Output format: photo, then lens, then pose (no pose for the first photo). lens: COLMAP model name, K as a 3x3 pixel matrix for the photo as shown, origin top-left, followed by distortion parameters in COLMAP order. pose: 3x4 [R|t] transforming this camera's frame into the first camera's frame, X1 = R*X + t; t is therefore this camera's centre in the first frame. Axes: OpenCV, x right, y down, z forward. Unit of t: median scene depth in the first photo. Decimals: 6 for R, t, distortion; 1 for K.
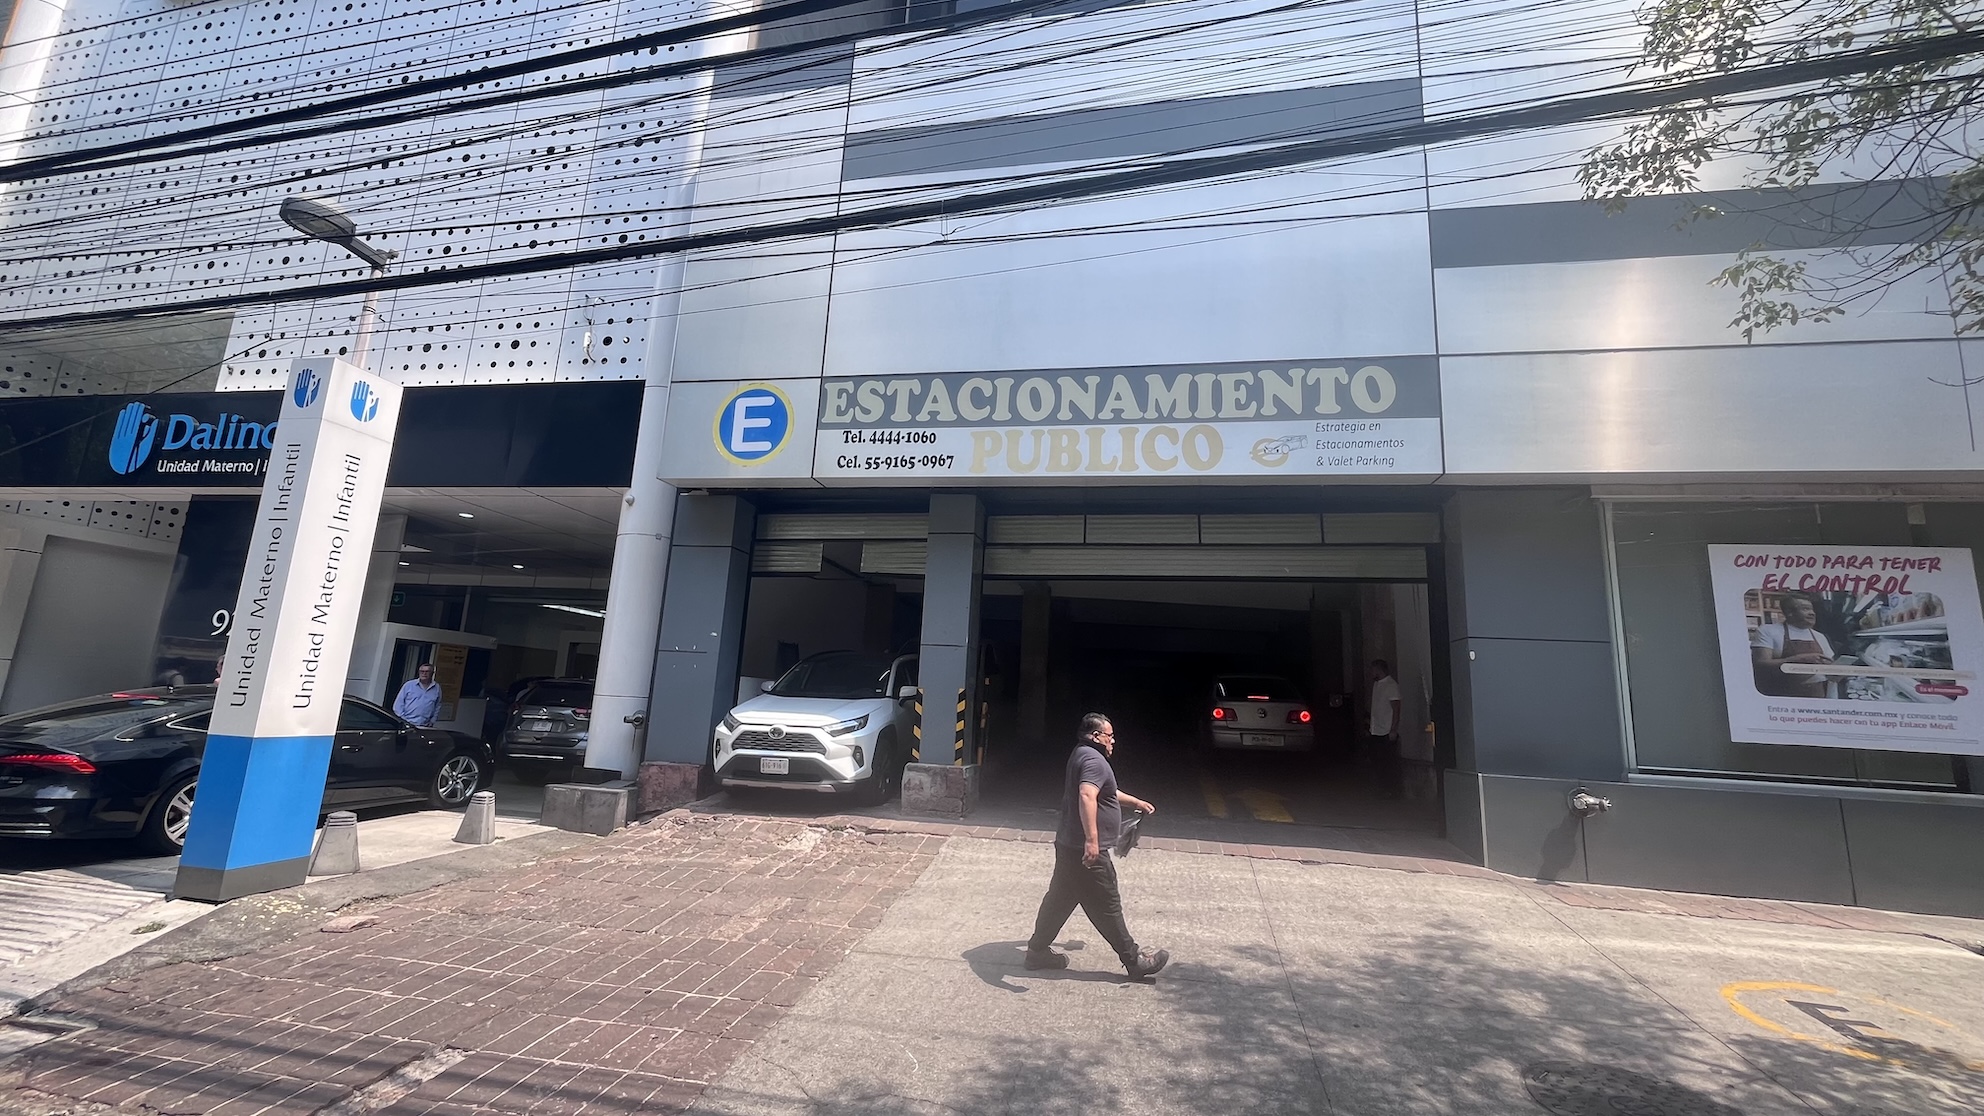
lens RADIAL K [[796.0, 0, 993.7], [0, 796.0, 556.1], [0, 0, 1]] dist [-0.000811, -0.000870]
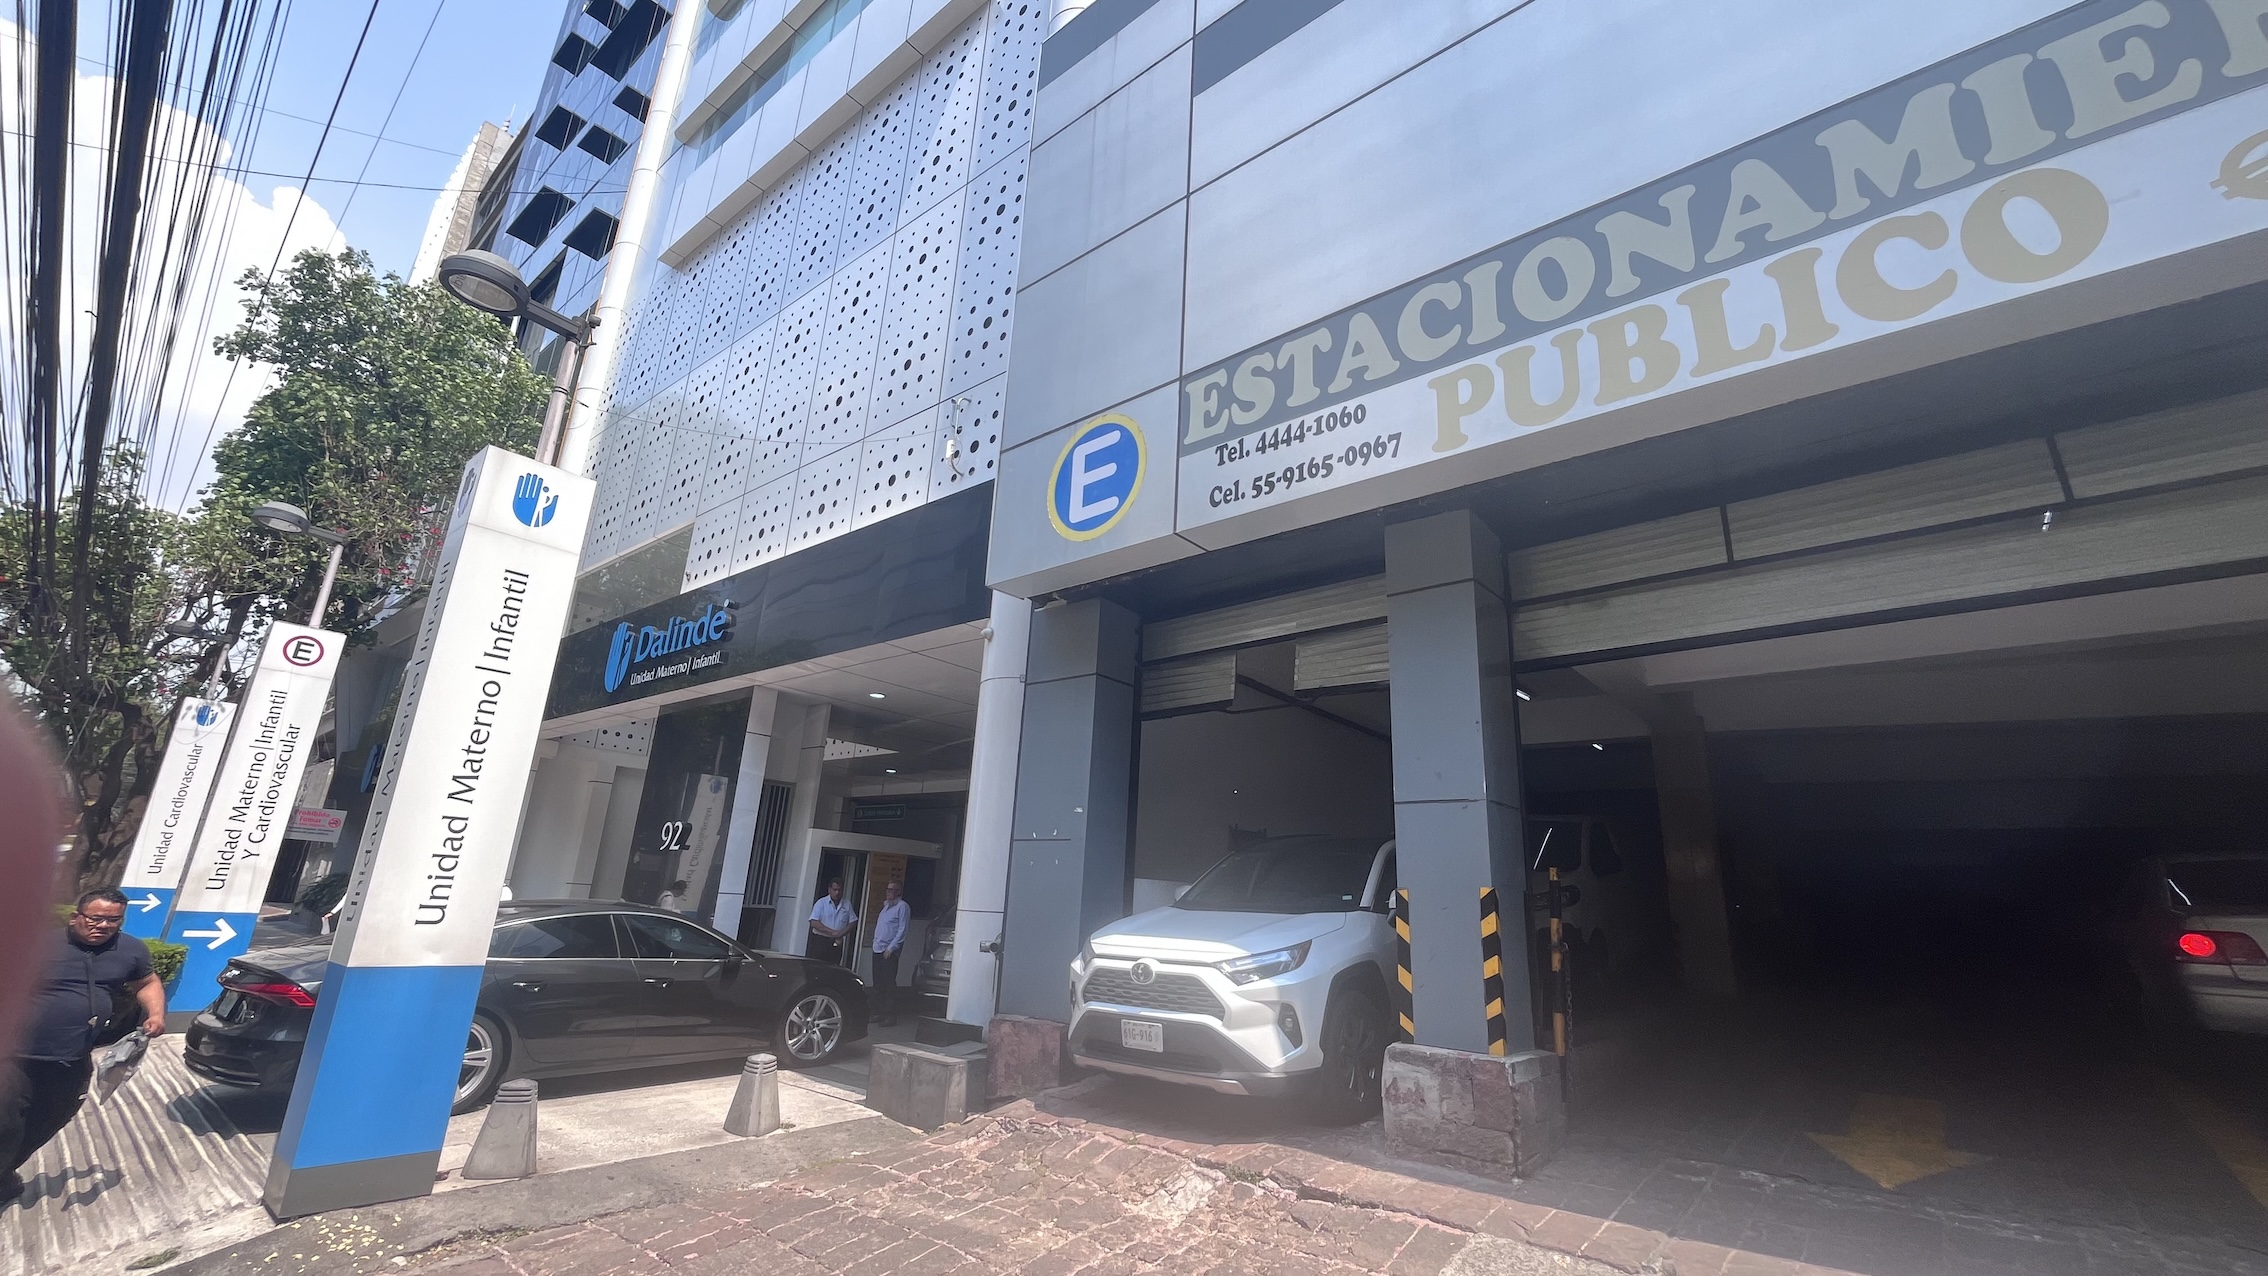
lens RADIAL K [[910.0, 0, 1135.9], [0, 910.0, 635.9], [0, 0, 1]] dist [-0.000811, -0.000870]
pose [[0.869838, -0.150678, -0.469763, 0.058759], [0.088526, 0.984433, -0.151841, 0.080961], [0.485330, 0.090491, 0.869636, 0.401335]]
